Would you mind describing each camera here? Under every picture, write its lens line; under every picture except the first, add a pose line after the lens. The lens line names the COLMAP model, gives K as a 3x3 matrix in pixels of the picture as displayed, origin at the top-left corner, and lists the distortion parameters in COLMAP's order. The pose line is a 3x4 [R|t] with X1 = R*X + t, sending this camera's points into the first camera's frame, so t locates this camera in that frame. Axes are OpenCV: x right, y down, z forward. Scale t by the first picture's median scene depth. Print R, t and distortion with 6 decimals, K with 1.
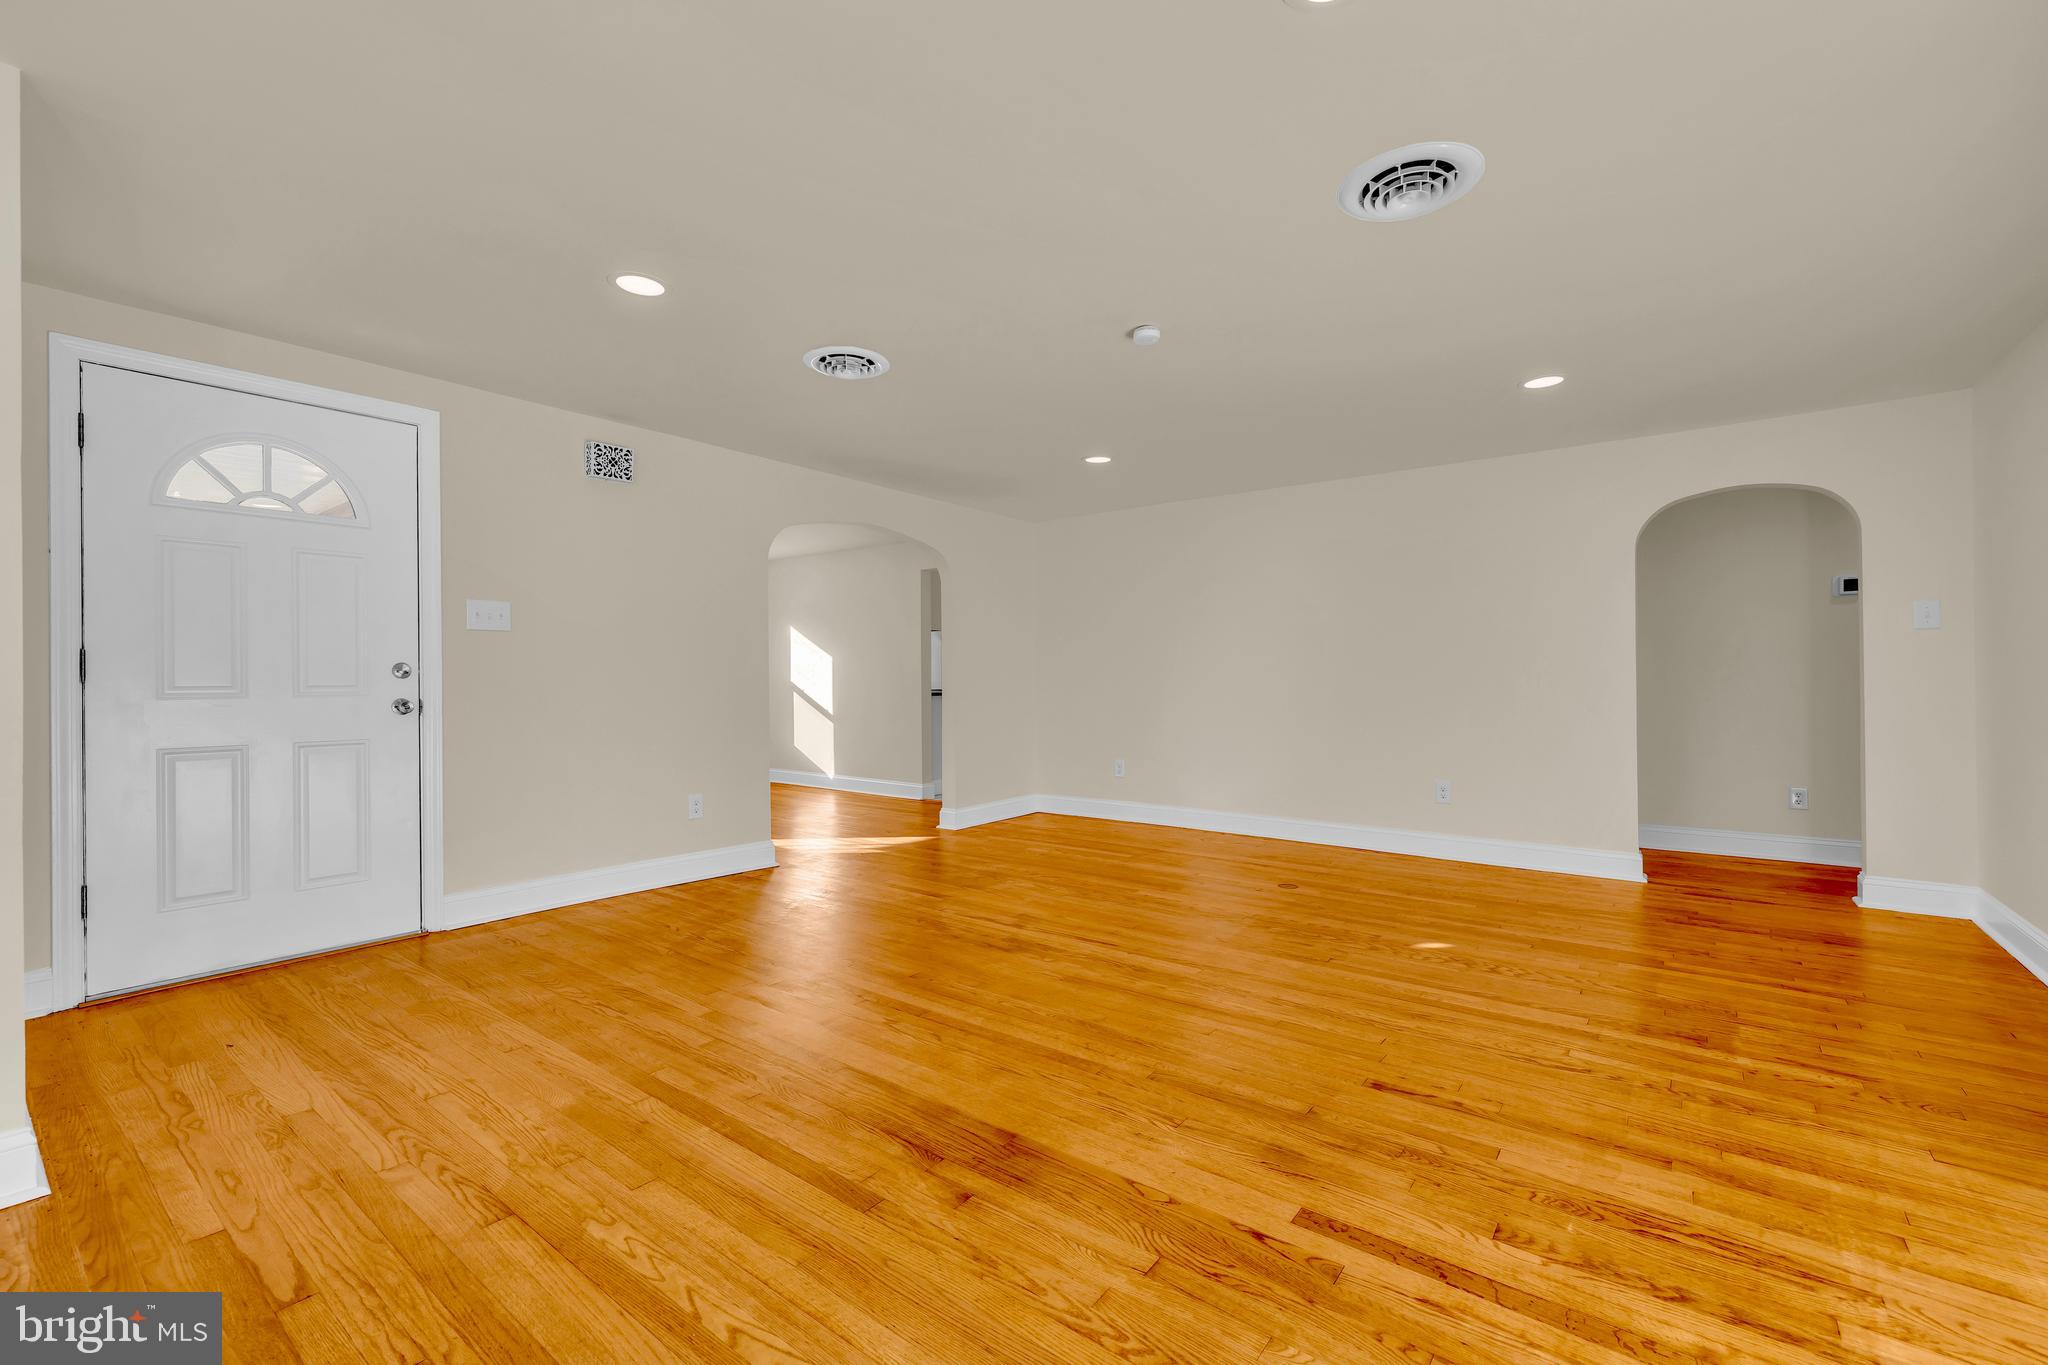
lens RADIAL K [[857.1, 0, 1014.3], [0, 857.1, 679.3], [0, 0, 1]] dist [-0.000495, 0.000448]
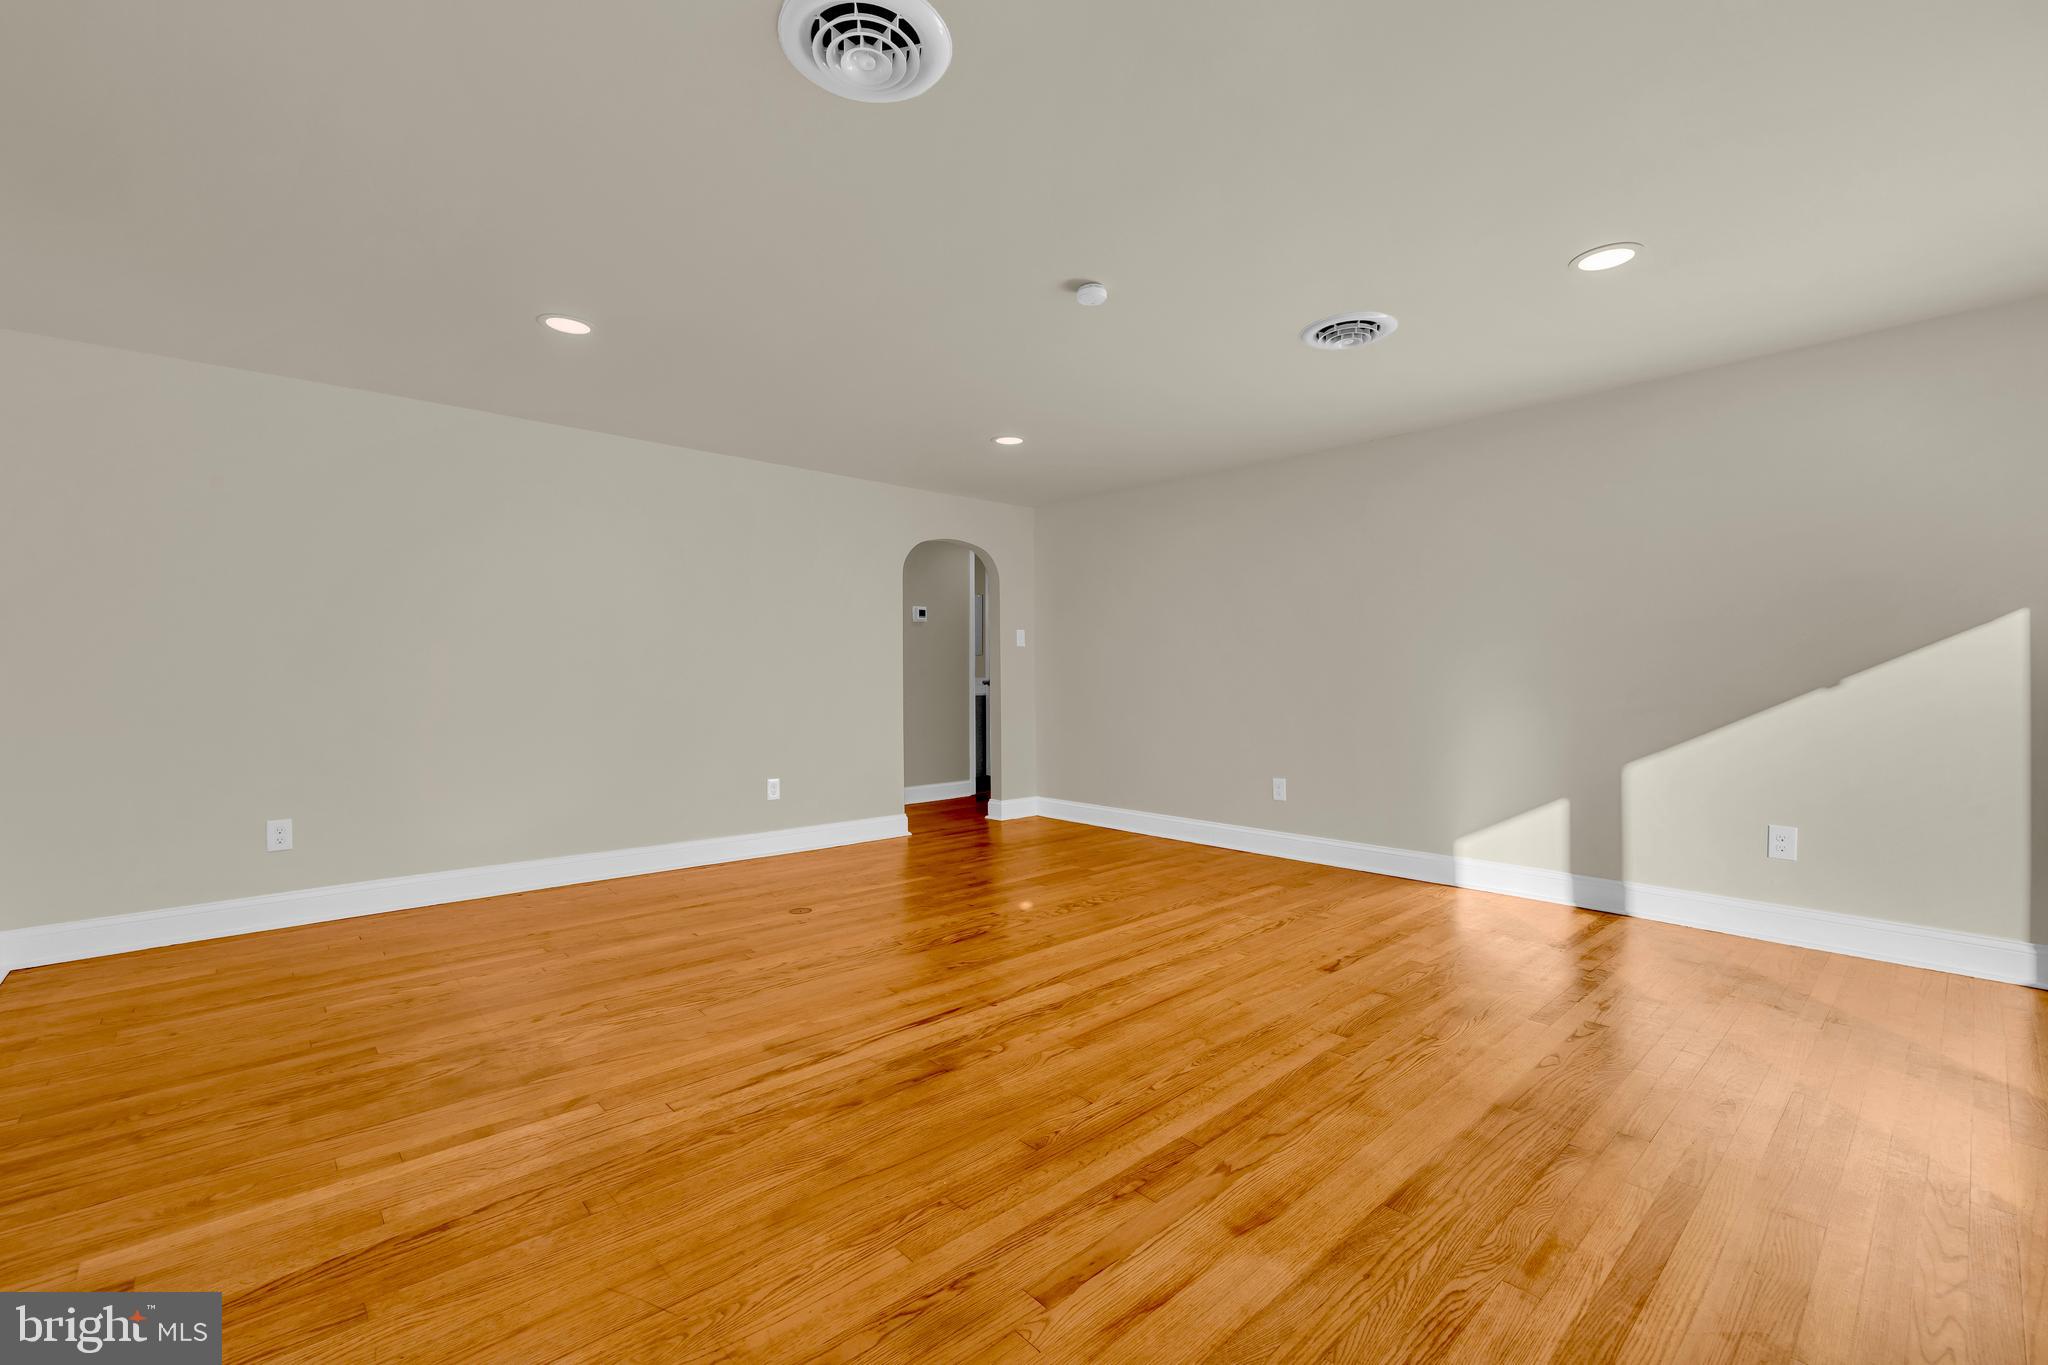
lens RADIAL K [[857.1, 0, 1014.3], [0, 857.1, 679.3], [0, 0, 1]] dist [-0.000495, 0.000448]
pose [[0.176975, -0.001029, 0.984215, -0.772663], [0.001435, 0.999999, 0.000788, 0.001932], [-0.984214, 0.001273, 0.176976, 0.941402]]
